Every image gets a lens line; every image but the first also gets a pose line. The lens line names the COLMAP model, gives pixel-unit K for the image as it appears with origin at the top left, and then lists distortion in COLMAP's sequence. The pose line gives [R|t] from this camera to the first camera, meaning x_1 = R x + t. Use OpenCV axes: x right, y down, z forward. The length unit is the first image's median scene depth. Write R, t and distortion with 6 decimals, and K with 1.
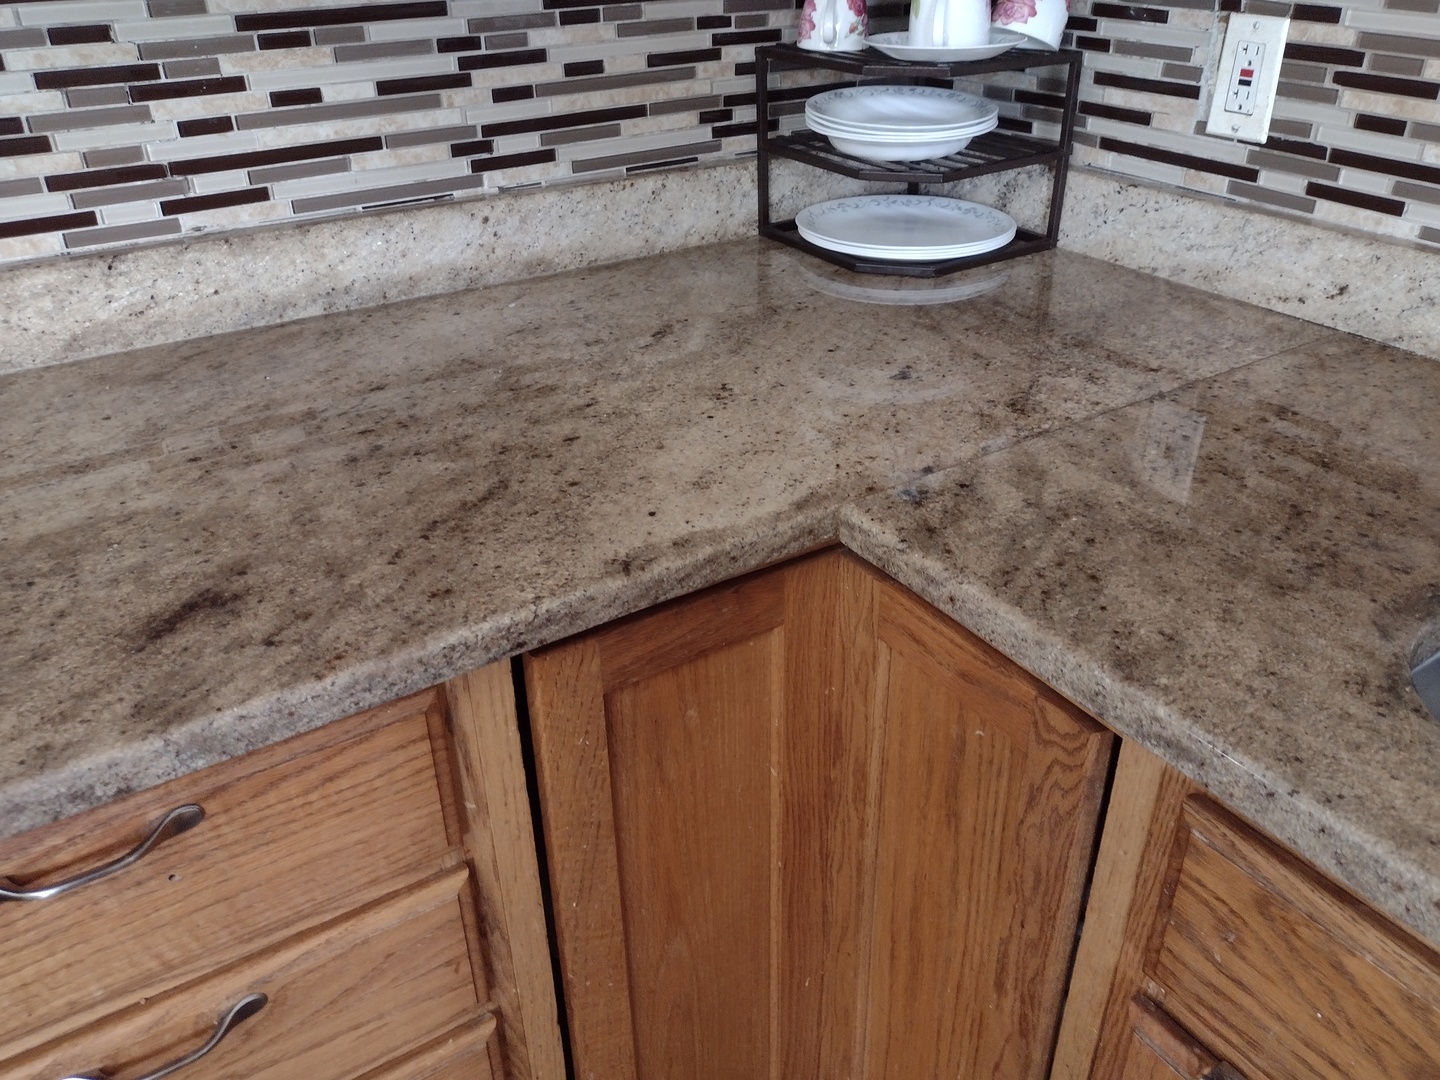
lens RADIAL K [[1126.2, 0, 723.0], [0, 1126.2, 565.9], [0, 0, 1]] dist [-0.008737, -0.008051]
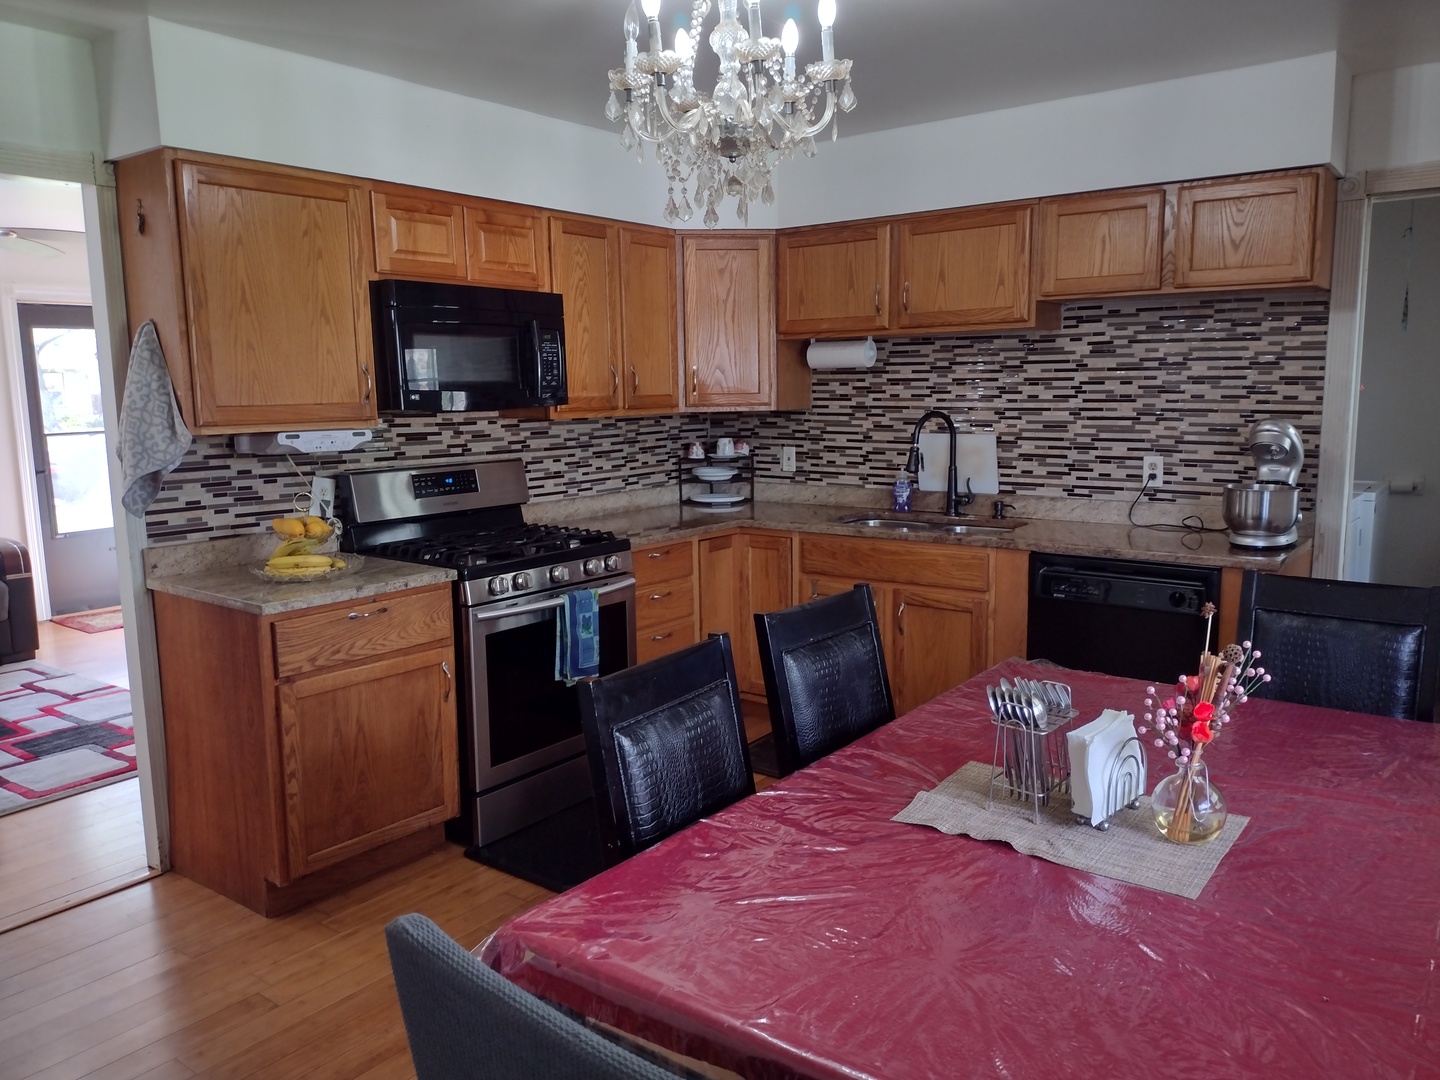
lens RADIAL K [[1074.9, 0, 723.1], [0, 1074.9, 541.0], [0, 0, 1]] dist [0.108135, -0.177148]
pose [[0.940498, -0.055865, 0.335176, -1.280016], [0.181555, 0.916407, -0.356700, 1.391535], [-0.287230, 0.396329, 0.872022, -2.629758]]
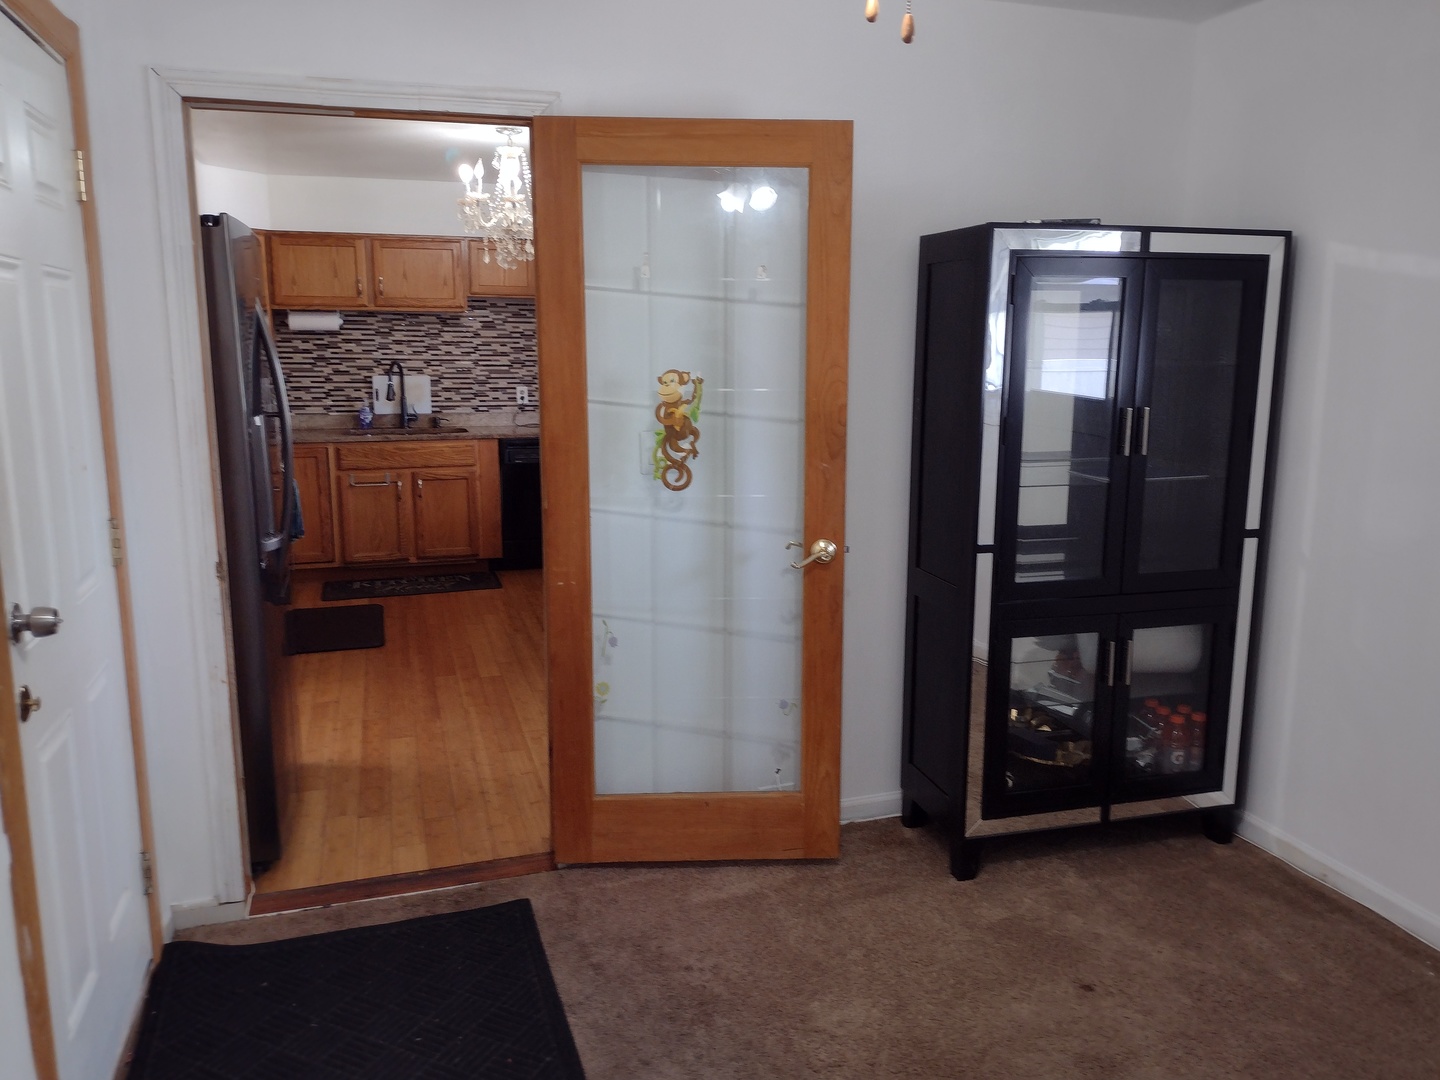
lens RADIAL K [[1100.9, 0, 711.7], [0, 1100.9, 546.0], [0, 0, 1]] dist [0.109569, -0.174504]
pose [[0.283626, -0.169725, 0.943795, -4.701617], [0.490373, 0.871463, 0.009352, 1.433439], [-0.824070, 0.460159, 0.330398, -2.692859]]
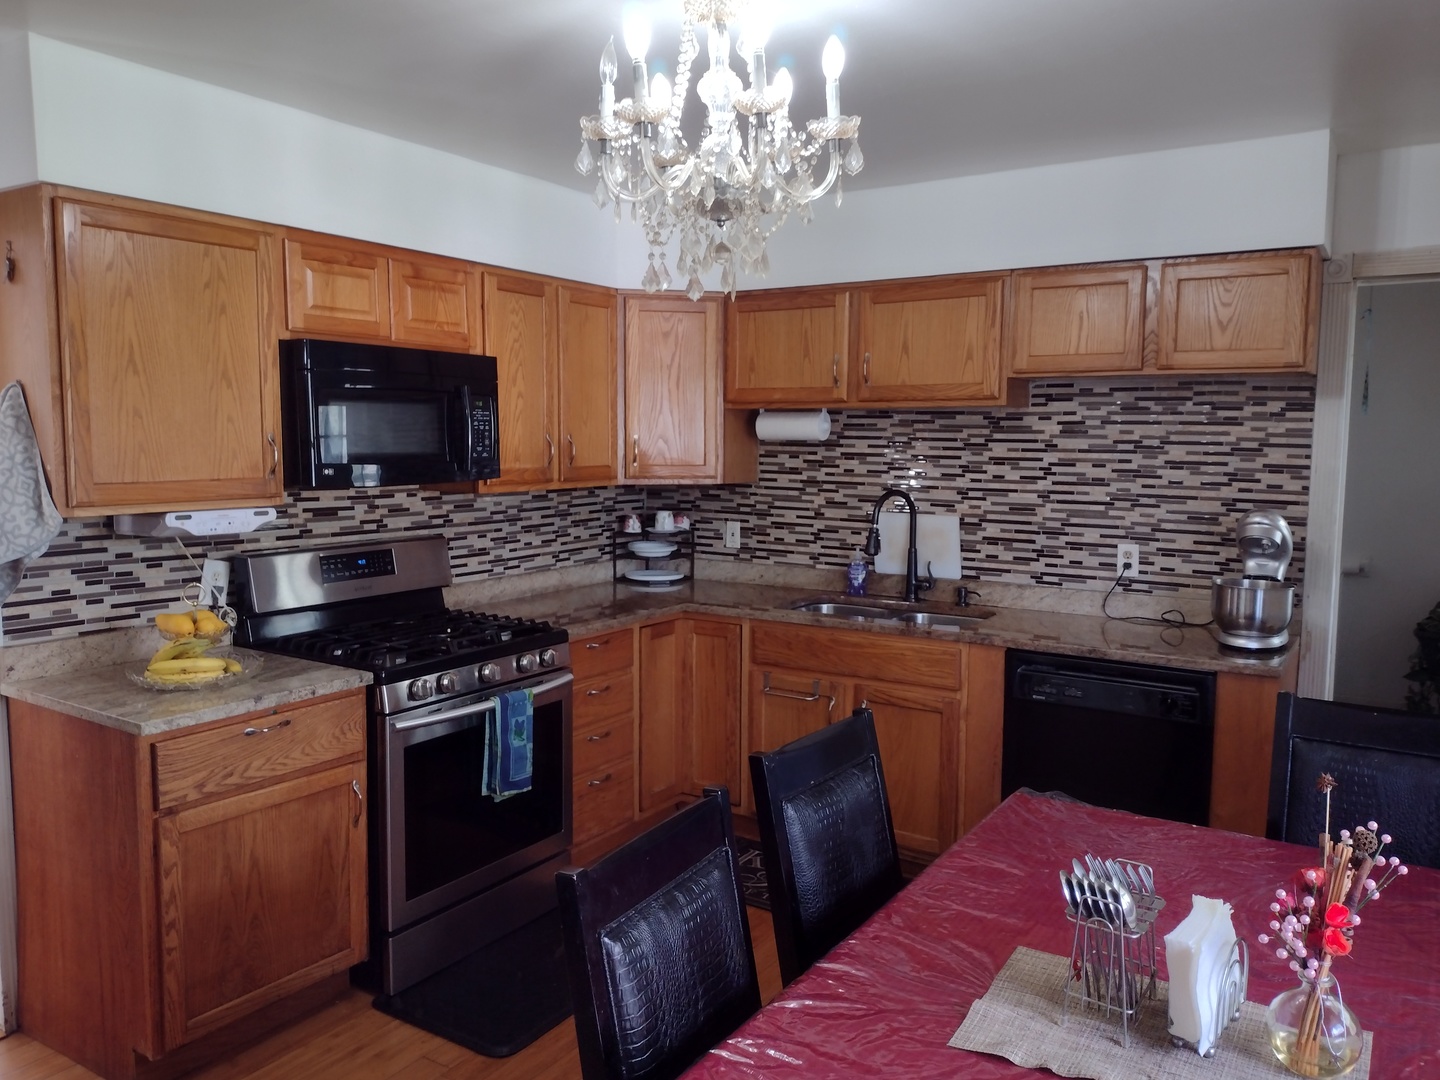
lens RADIAL K [[1100.9, 0, 711.7], [0, 1100.9, 546.0], [0, 0, 1]] dist [0.109569, -0.174504]
pose [[0.912905, -0.028347, 0.407187, -1.308039], [0.198766, 0.902186, -0.382821, 1.187253], [-0.356507, 0.430414, 0.829244, -2.421598]]
